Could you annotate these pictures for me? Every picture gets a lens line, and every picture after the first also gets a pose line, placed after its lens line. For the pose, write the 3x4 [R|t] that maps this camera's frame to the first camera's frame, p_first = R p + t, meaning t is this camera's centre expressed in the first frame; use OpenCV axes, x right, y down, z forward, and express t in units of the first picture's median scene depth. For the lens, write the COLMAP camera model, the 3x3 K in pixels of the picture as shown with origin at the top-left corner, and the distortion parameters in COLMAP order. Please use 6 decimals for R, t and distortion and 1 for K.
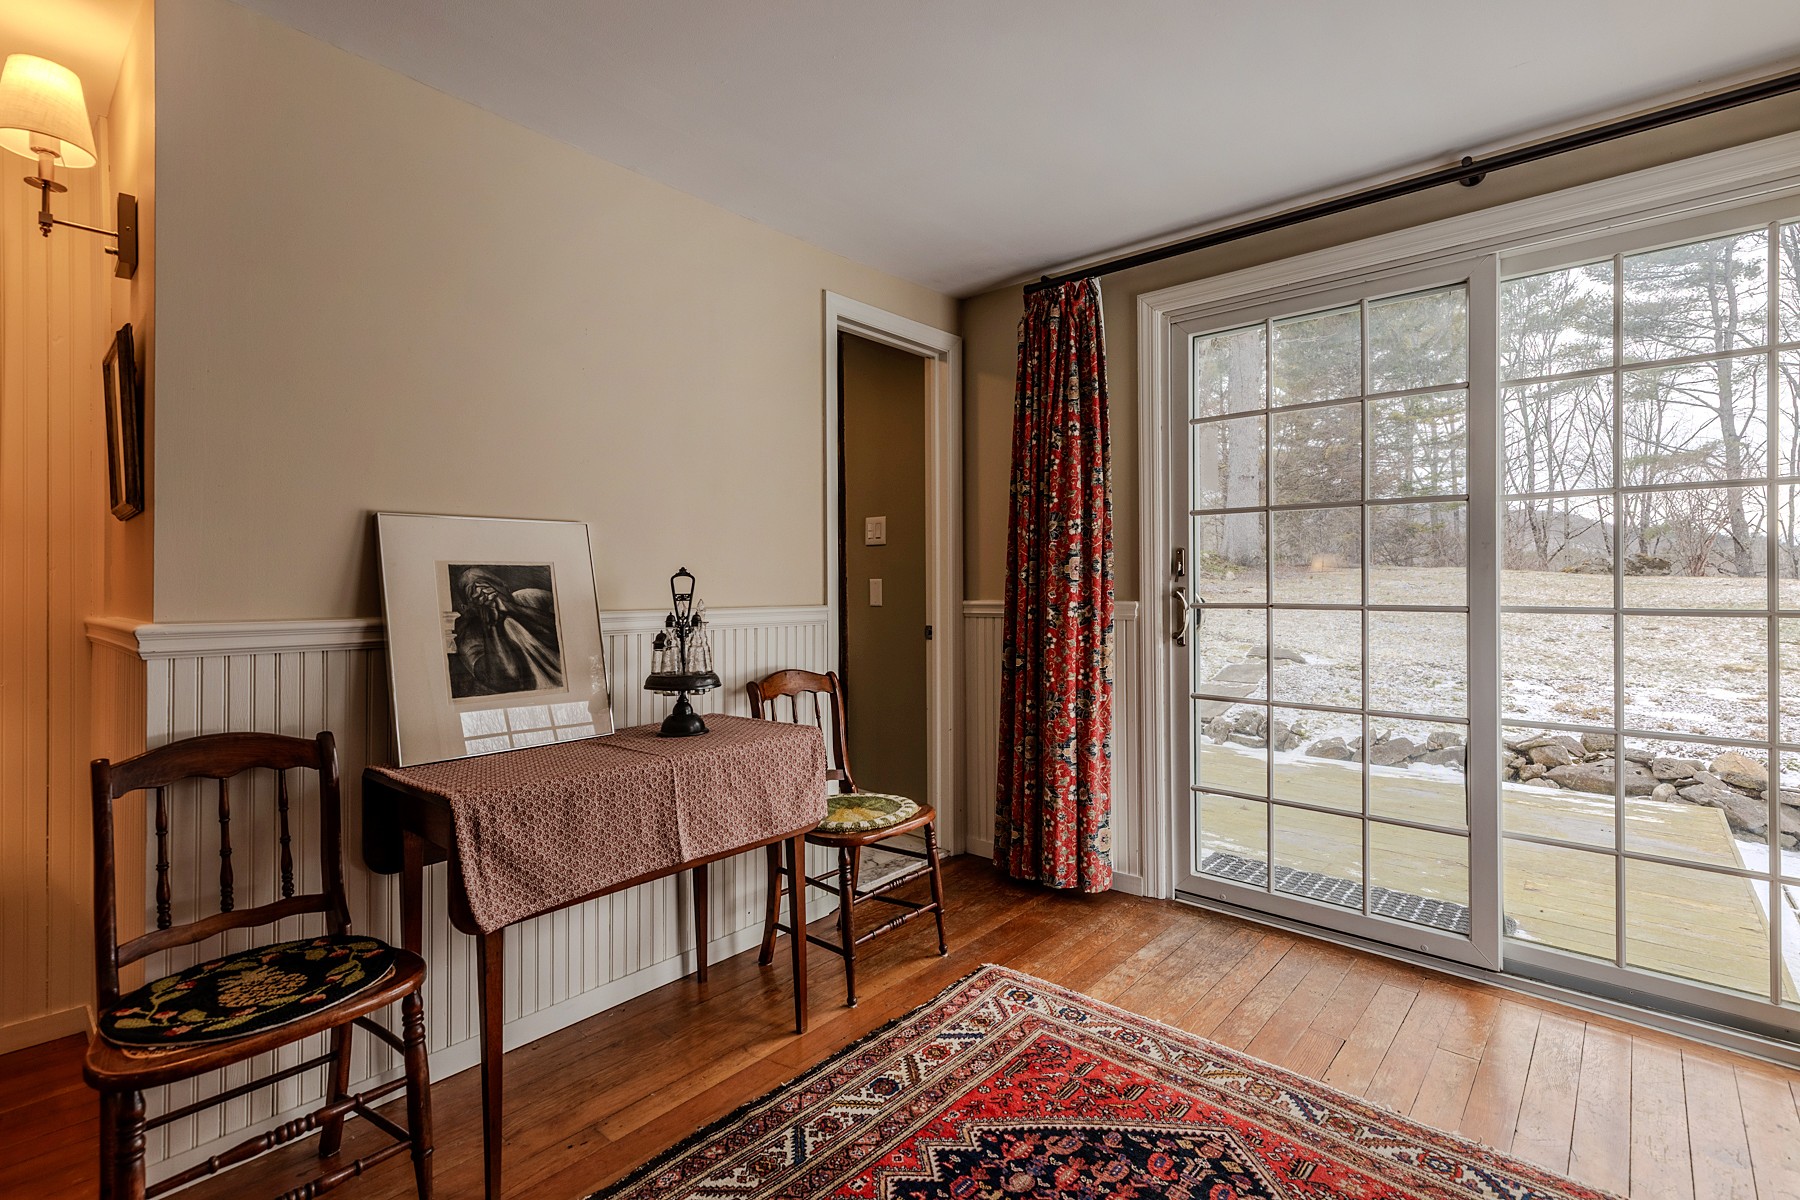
lens RADIAL K [[810.0, 0, 903.0], [0, 810.0, 586.8], [0, 0, 1]] dist [0.007096, -0.000002]
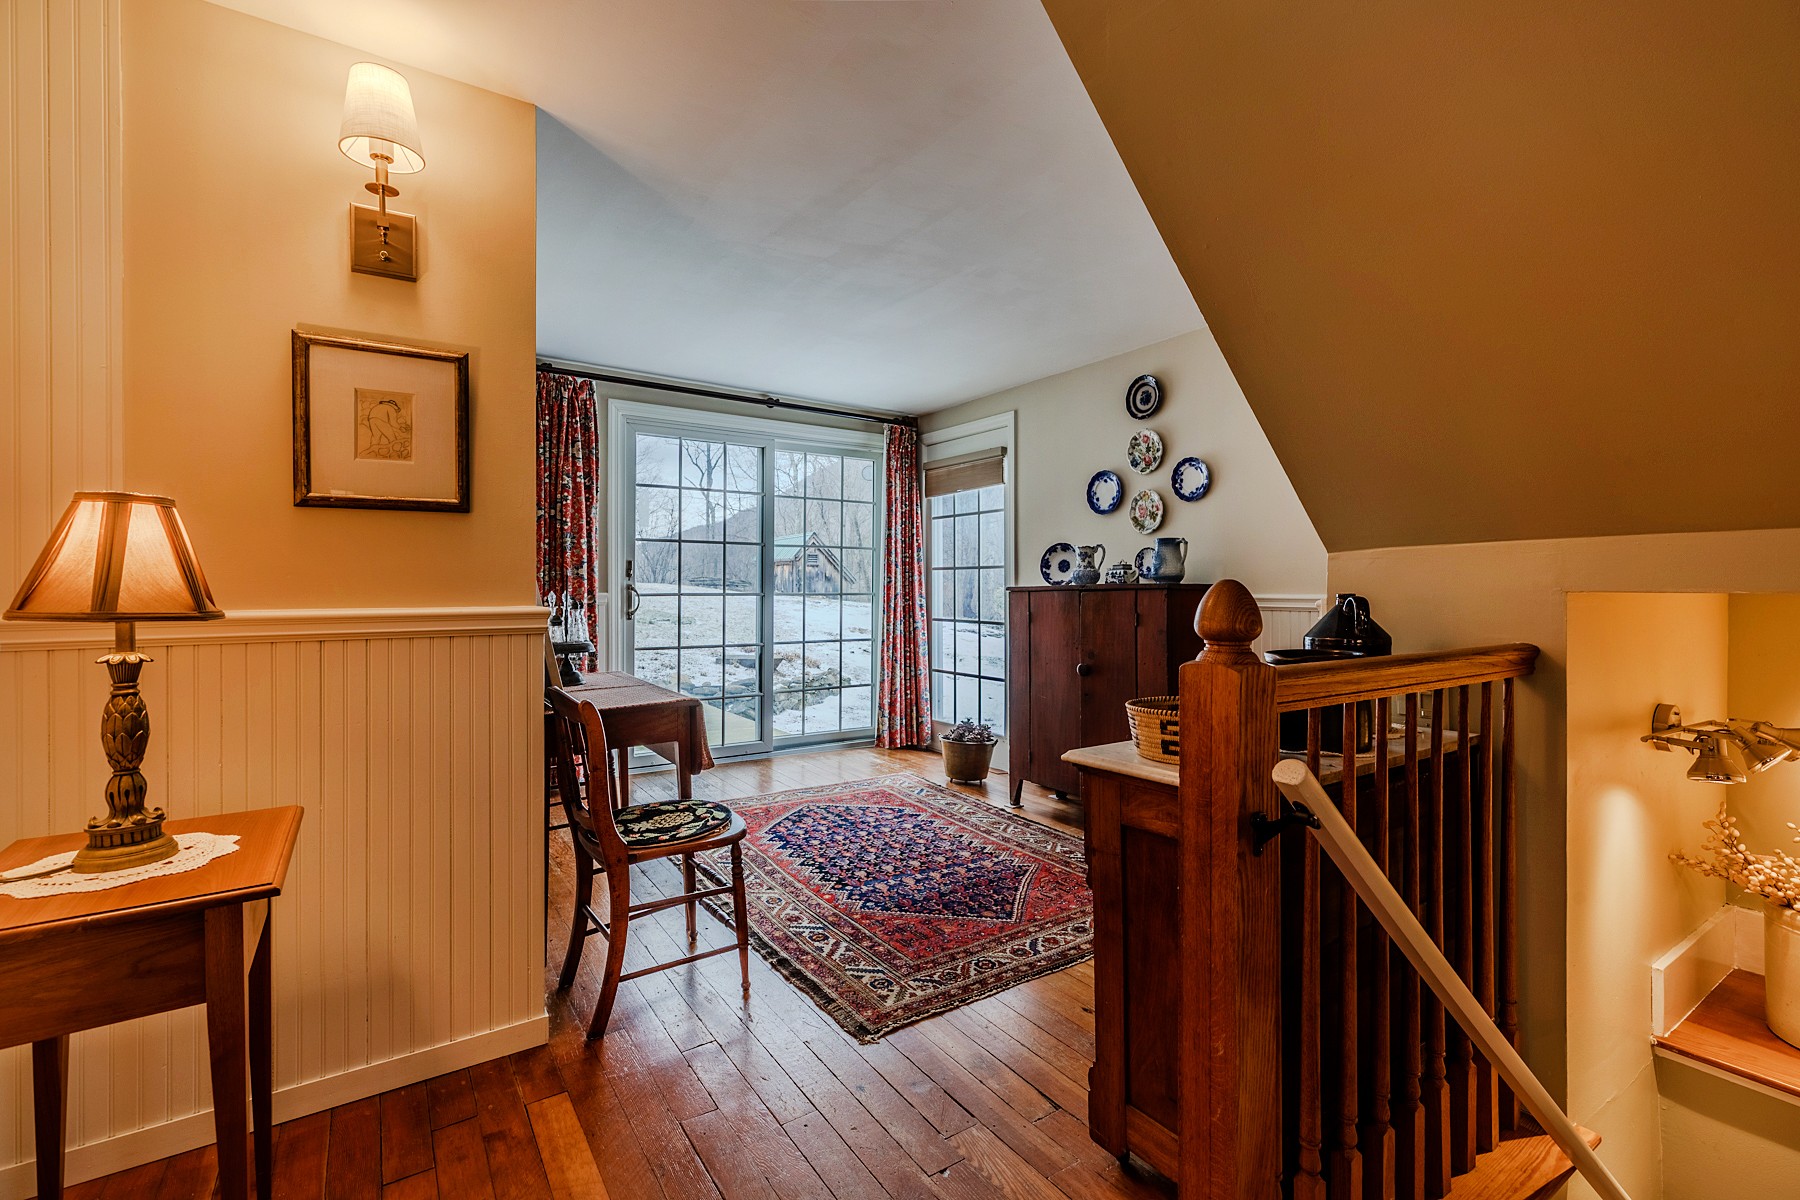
lens RADIAL K [[810.0, 0, 894.3], [0, 810.0, 596.7], [0, 0, 1]] dist [0.007096, -0.000002]
pose [[0.250158, -0.007698, 0.968174, -1.551362], [0.003103, 0.999970, 0.007149, 0.021449], [-0.968200, 0.001216, 0.250175, 0.102144]]
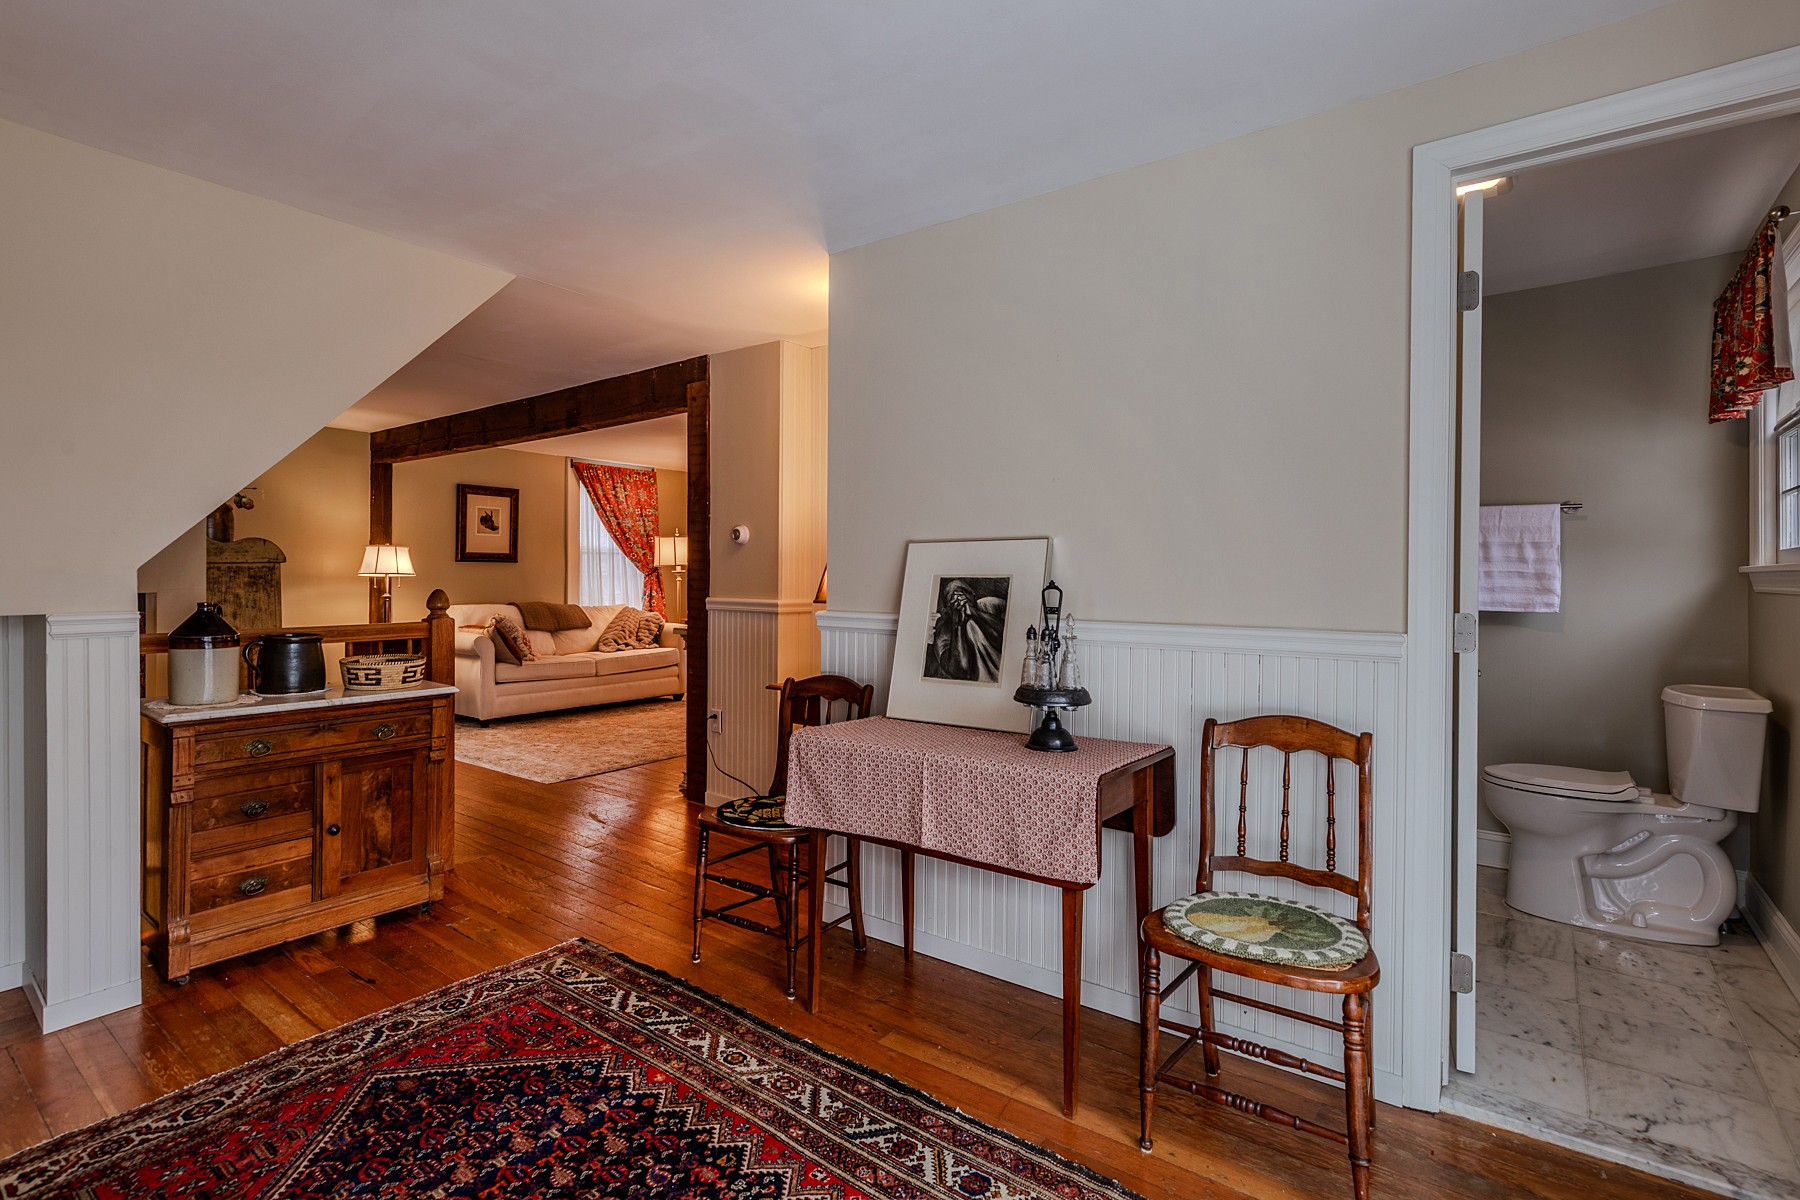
lens RADIAL K [[843.8, 0, 869.7], [0, 843.8, 585.7], [0, 0, 1]] dist [-0.000365, 0.000128]
pose [[0.088900, 0.015497, -0.995920, 0.764735], [-0.009600, 0.999846, 0.014701, -0.031116], [0.995994, 0.008254, 0.089035, 0.719474]]
